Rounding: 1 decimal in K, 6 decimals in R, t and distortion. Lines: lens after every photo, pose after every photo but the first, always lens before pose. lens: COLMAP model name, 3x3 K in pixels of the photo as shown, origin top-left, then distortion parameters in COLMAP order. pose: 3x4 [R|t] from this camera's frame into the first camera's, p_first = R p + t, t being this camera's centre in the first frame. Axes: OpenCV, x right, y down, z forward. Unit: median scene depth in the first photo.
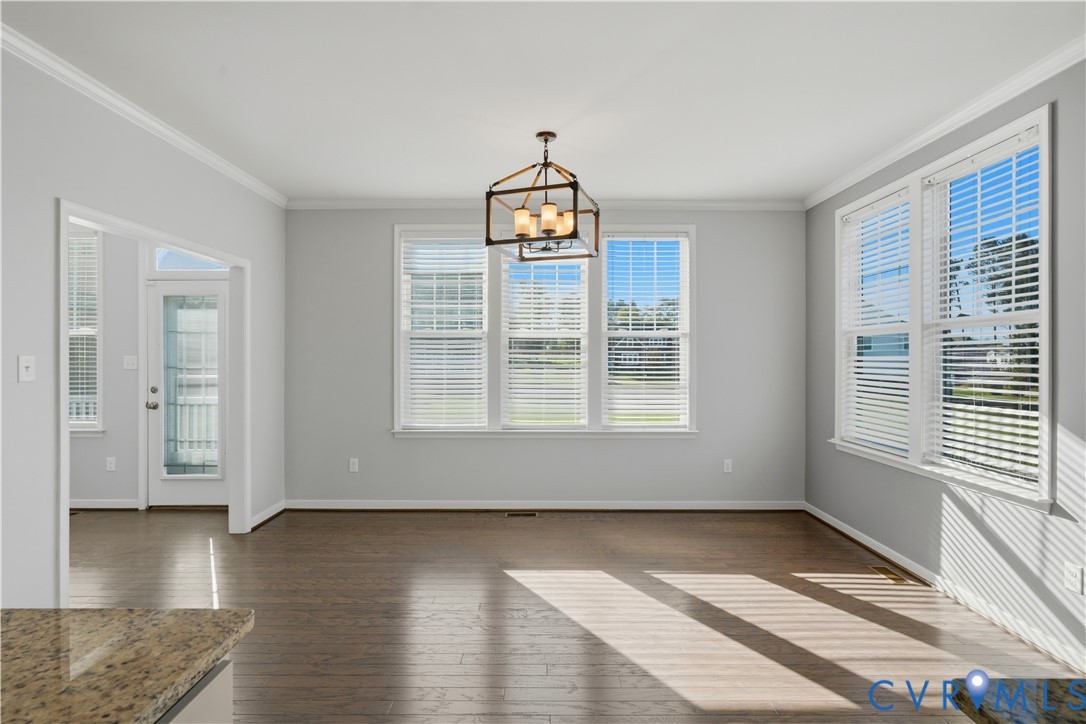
lens RADIAL K [[524.3, 0, 544.2], [0, 524.3, 361.0], [0, 0, 1]] dist [-0.004062, 0.001474]
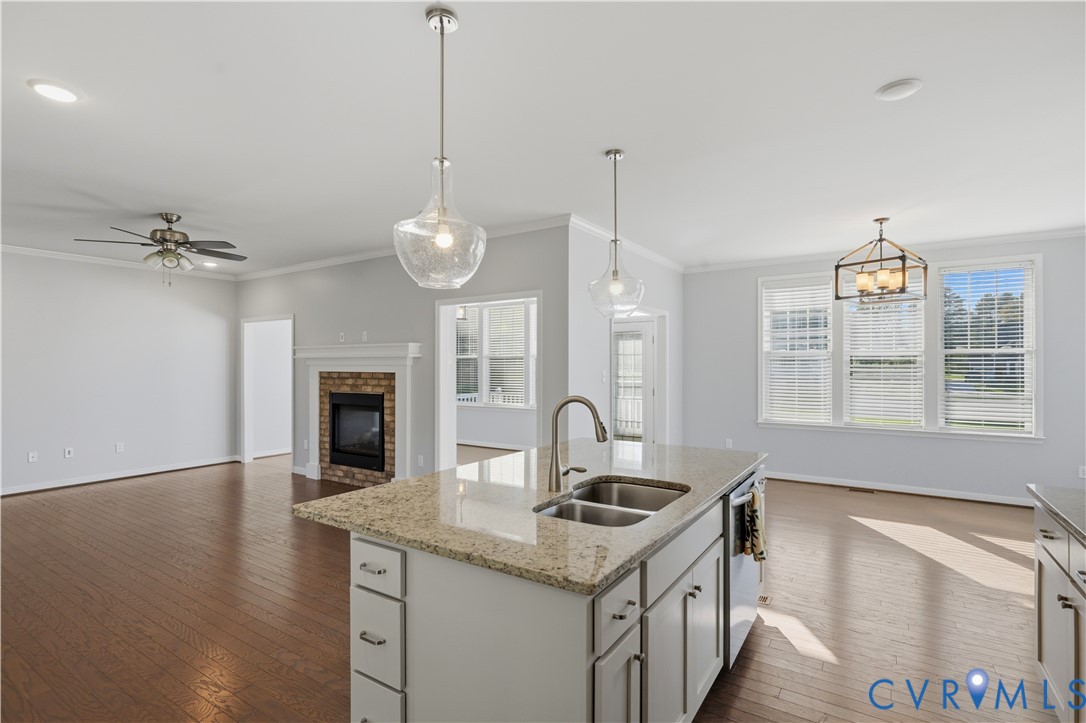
lens RADIAL K [[524.3, 0, 545.1], [0, 524.3, 363.8], [0, 0, 1]] dist [-0.004062, 0.001474]
pose [[0.833994, -0.001961, -0.551771, 0.019222], [-0.004205, 0.999942, -0.009909, -0.008107], [0.551758, 0.010584, 0.833937, -0.522995]]
